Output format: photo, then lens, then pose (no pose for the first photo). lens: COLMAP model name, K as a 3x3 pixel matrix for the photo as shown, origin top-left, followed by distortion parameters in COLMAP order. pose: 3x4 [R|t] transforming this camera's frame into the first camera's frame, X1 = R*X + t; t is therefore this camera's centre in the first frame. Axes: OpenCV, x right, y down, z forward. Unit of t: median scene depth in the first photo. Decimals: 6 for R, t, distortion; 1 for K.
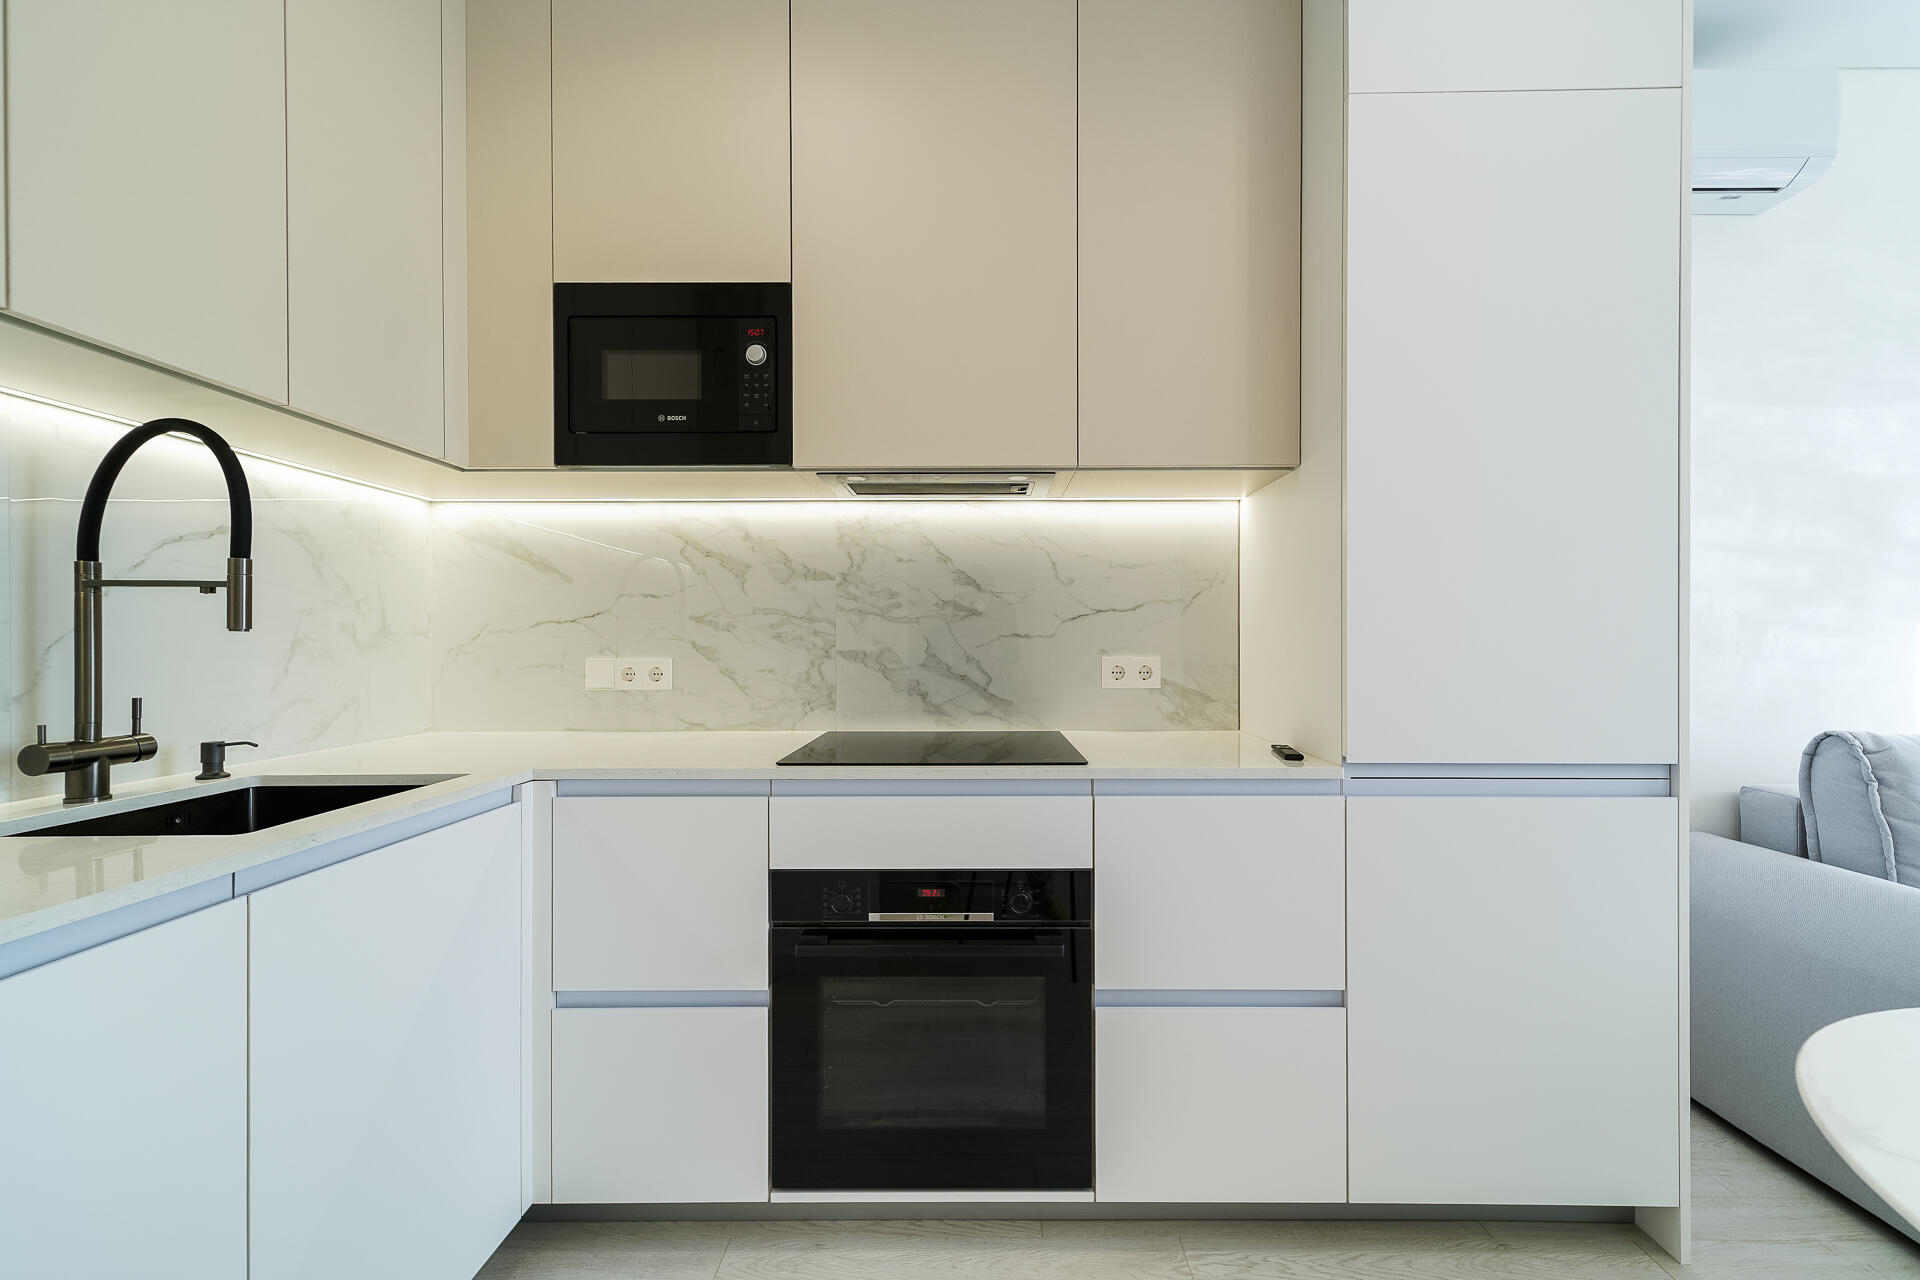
lens RADIAL K [[796.9, 0, 913.4], [0, 796.9, 621.9], [0, 0, 1]] dist [0.003366, 0.000084]
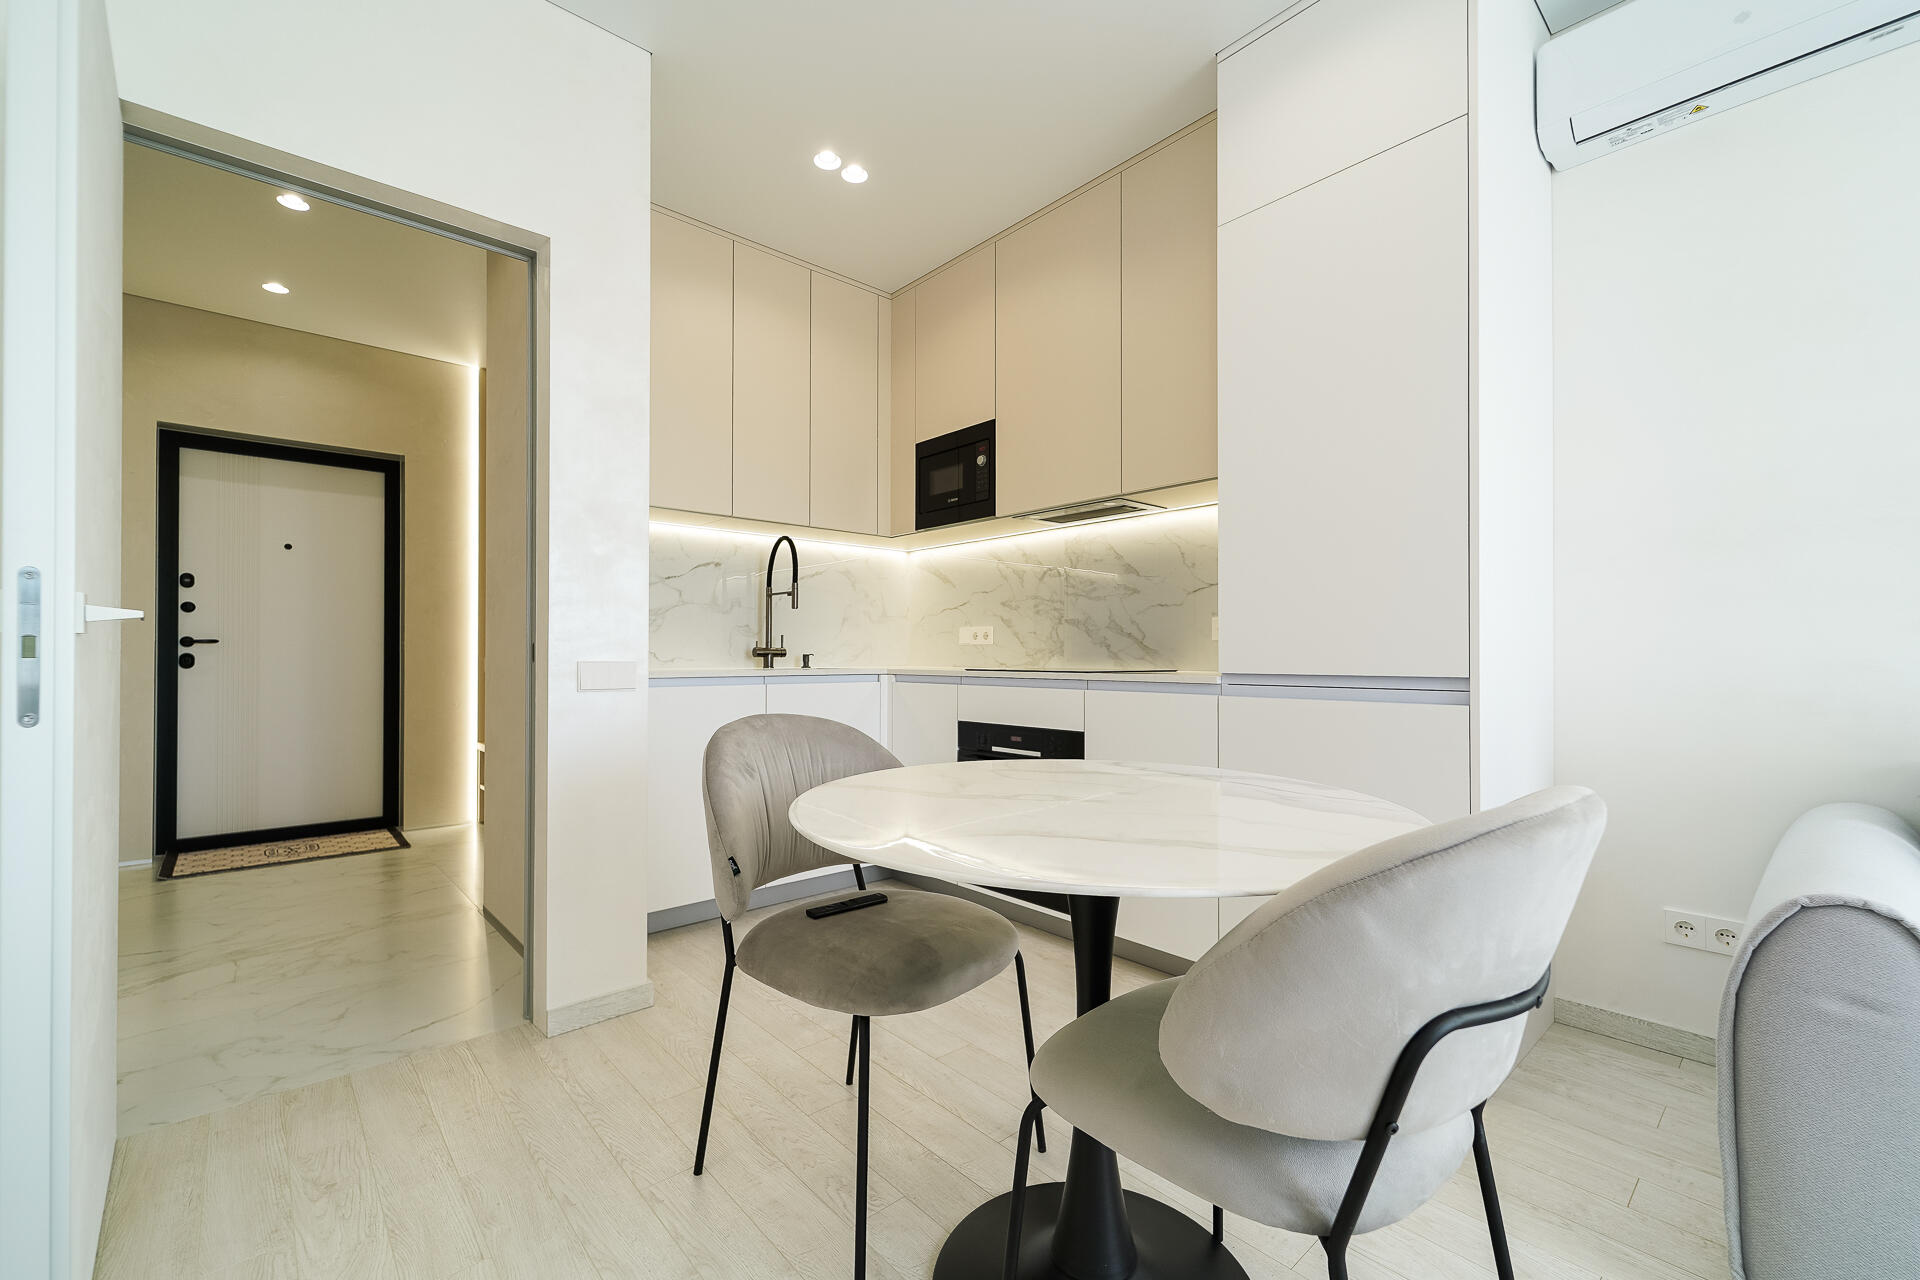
lens RADIAL K [[1133.2, 0, 937.5], [0, 1133.2, 635.6], [0, 0, 1]] dist [0.003608, 0.000401]
pose [[0.577850, -0.028561, -0.815643, 1.702484], [0.002800, 0.999451, -0.033014, 0.150372], [0.816138, 0.016794, 0.577612, -0.564836]]
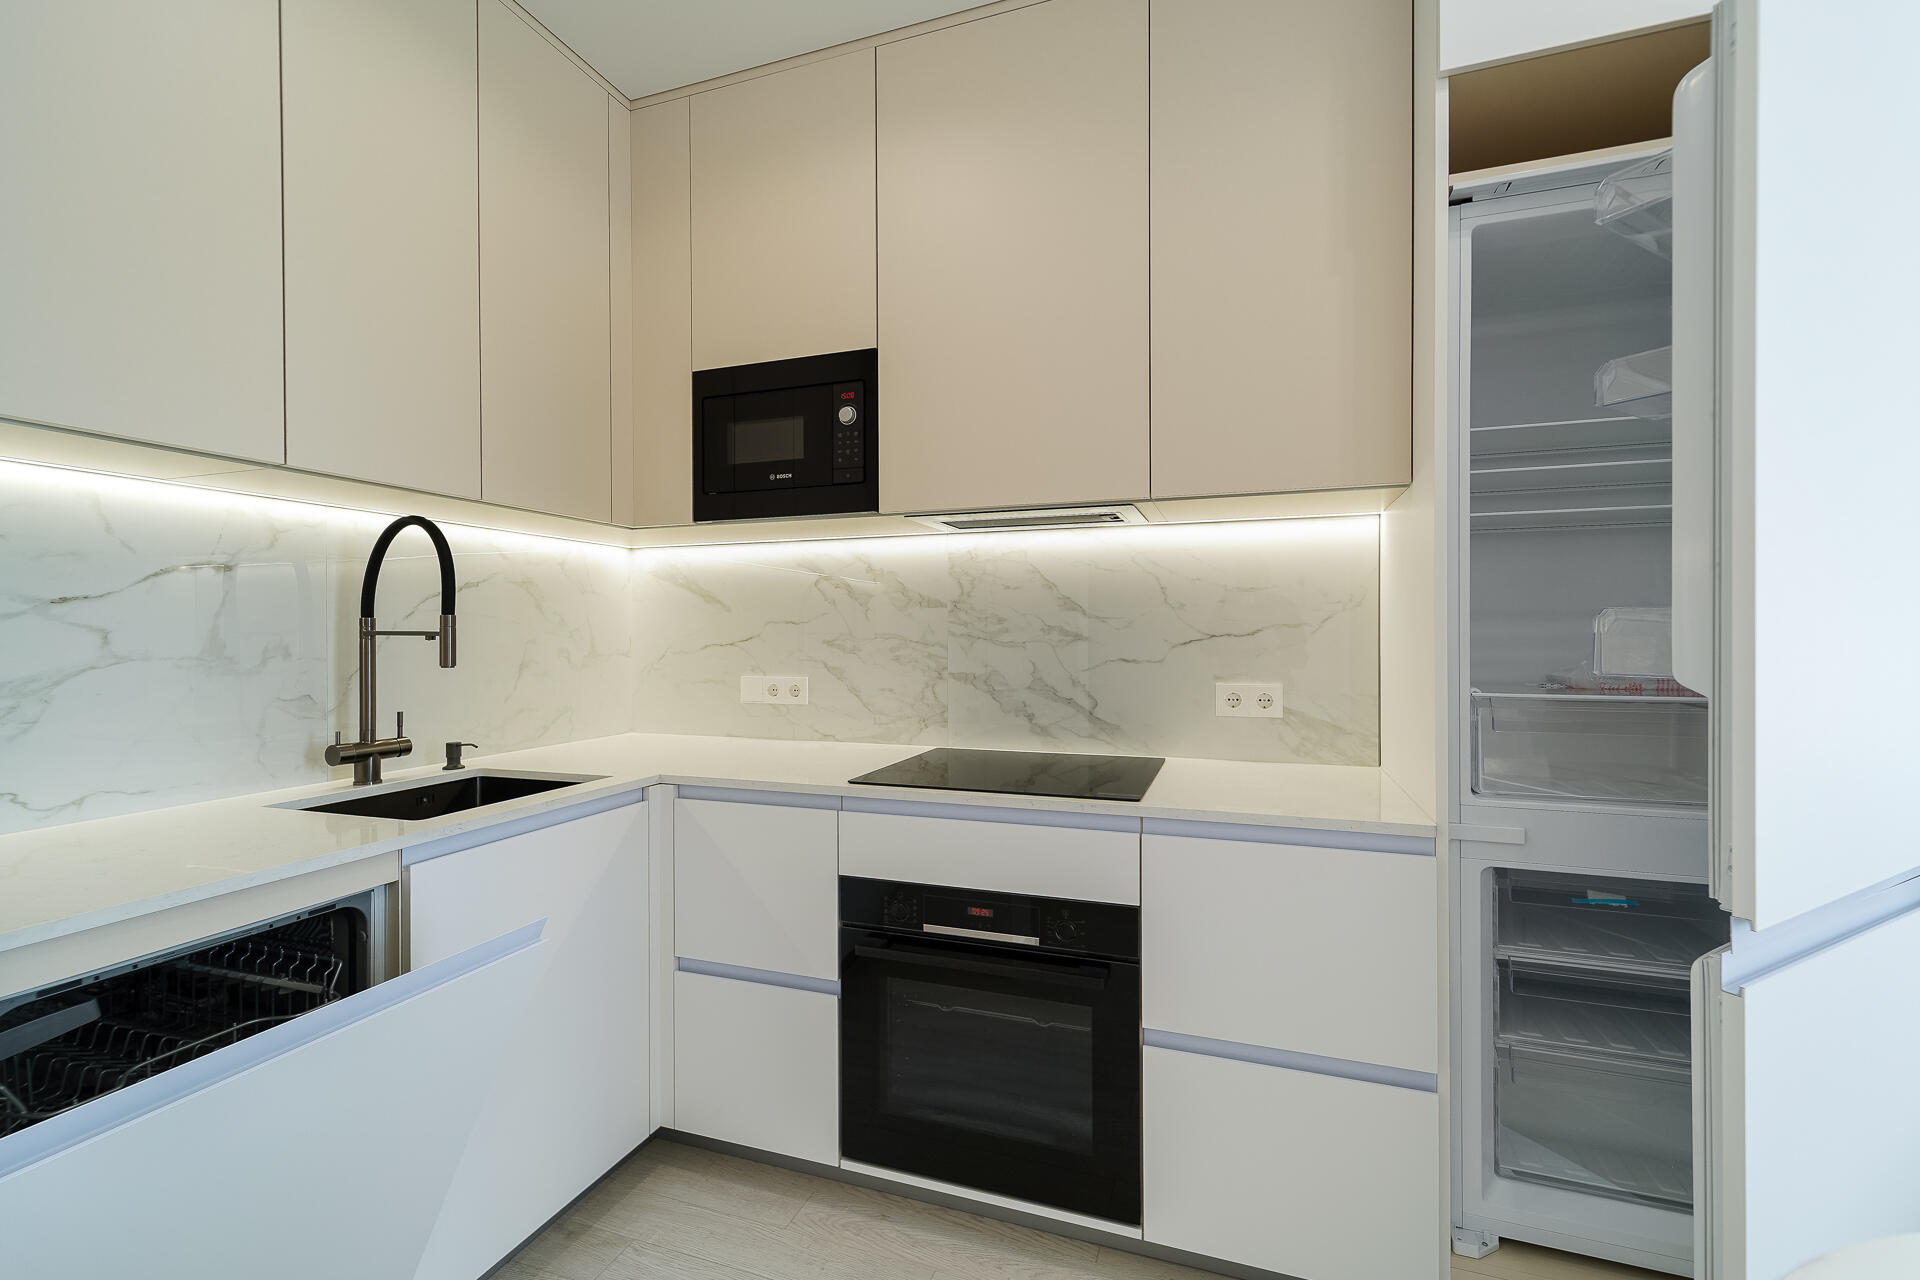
lens RADIAL K [[787.8, 0, 965.6], [0, 787.8, 603.9], [0, 0, 1]] dist [0.001172, 0.000407]
pose [[0.948514, -0.005015, -0.316695, 0.275423], [0.005143, 0.999987, -0.000431, -0.058838], [0.316693, -0.001220, 0.948527, -0.005579]]
